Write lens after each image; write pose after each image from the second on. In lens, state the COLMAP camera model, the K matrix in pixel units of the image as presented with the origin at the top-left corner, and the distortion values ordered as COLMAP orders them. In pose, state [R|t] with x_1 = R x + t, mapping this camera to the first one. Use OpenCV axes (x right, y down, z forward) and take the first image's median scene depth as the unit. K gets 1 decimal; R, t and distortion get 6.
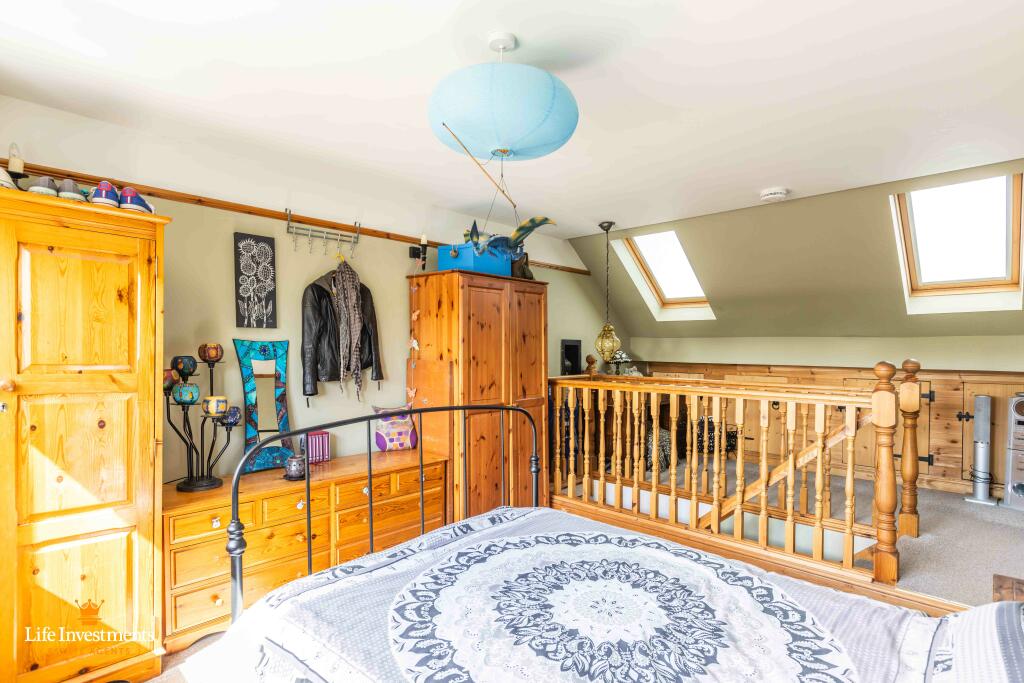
lens RADIAL K [[513.3, 0, 512.0], [0, 513.3, 341.5], [0, 0, 1]] dist [-0.000117, -0.001263]
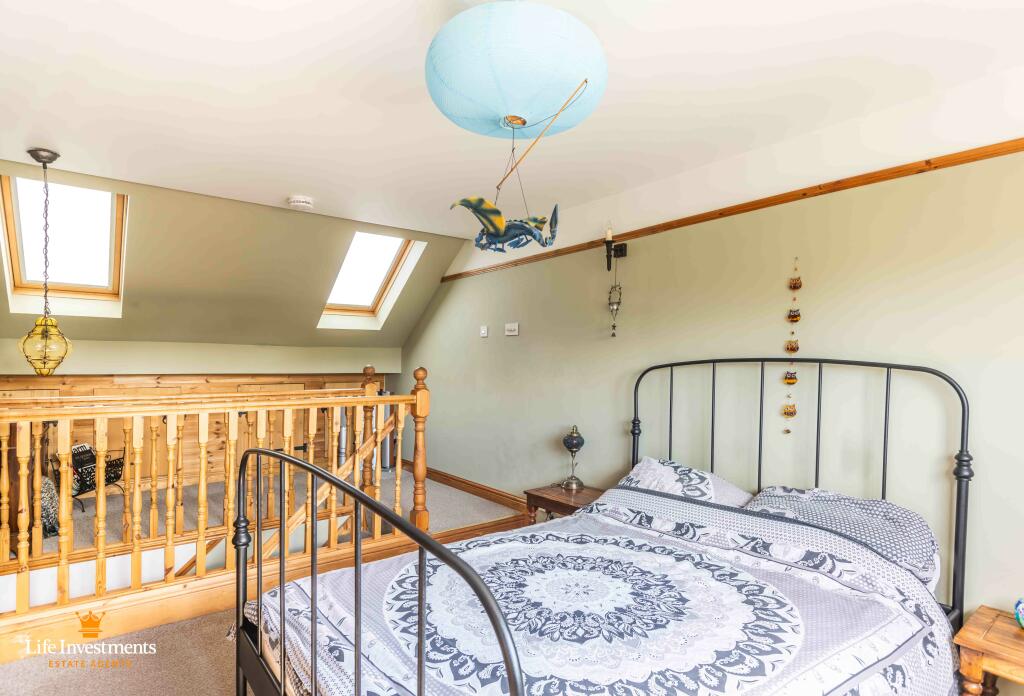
lens RADIAL K [[524.7, 0, 497.6], [0, 524.7, 362.6], [0, 0, 1]] dist [0.001781, -0.000054]
pose [[0.171616, -0.008350, 0.985129, -0.437544], [-0.020614, 0.999715, 0.012064, 0.005293], [-0.984948, -0.022378, 0.171395, 0.444388]]
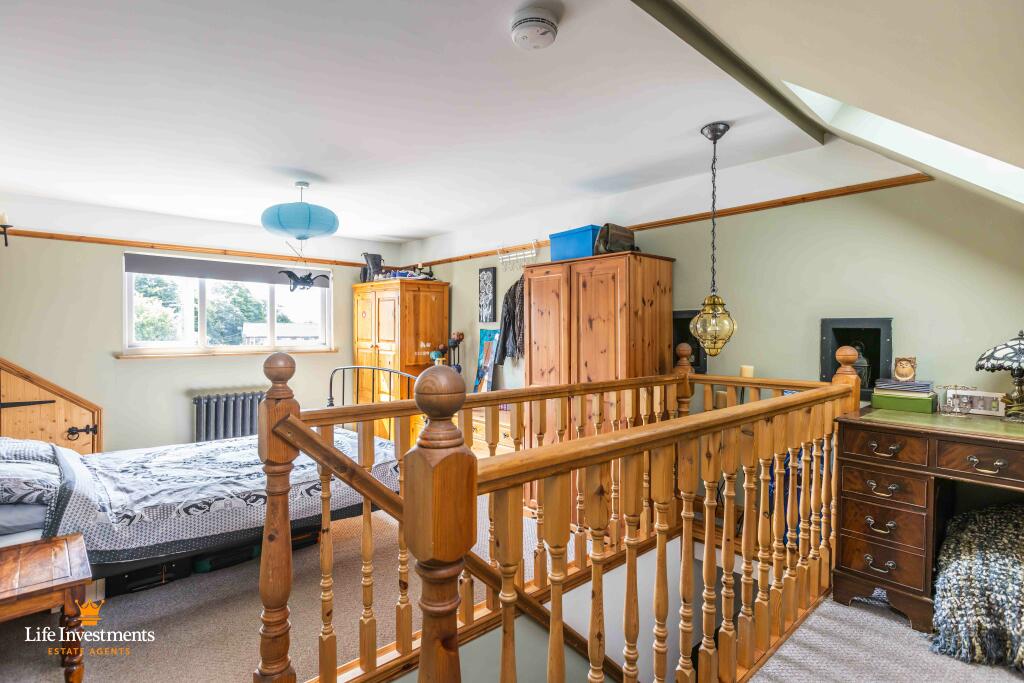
lens RADIAL K [[513.3, 0, 512.0], [0, 513.3, 341.5], [0, 0, 1]] dist [-0.000117, -0.001263]
pose [[-0.075211, 0.010084, -0.997117, 1.007092], [0.007533, 0.999926, 0.009544, 0.018313], [0.997139, -0.006793, -0.075282, 1.017960]]
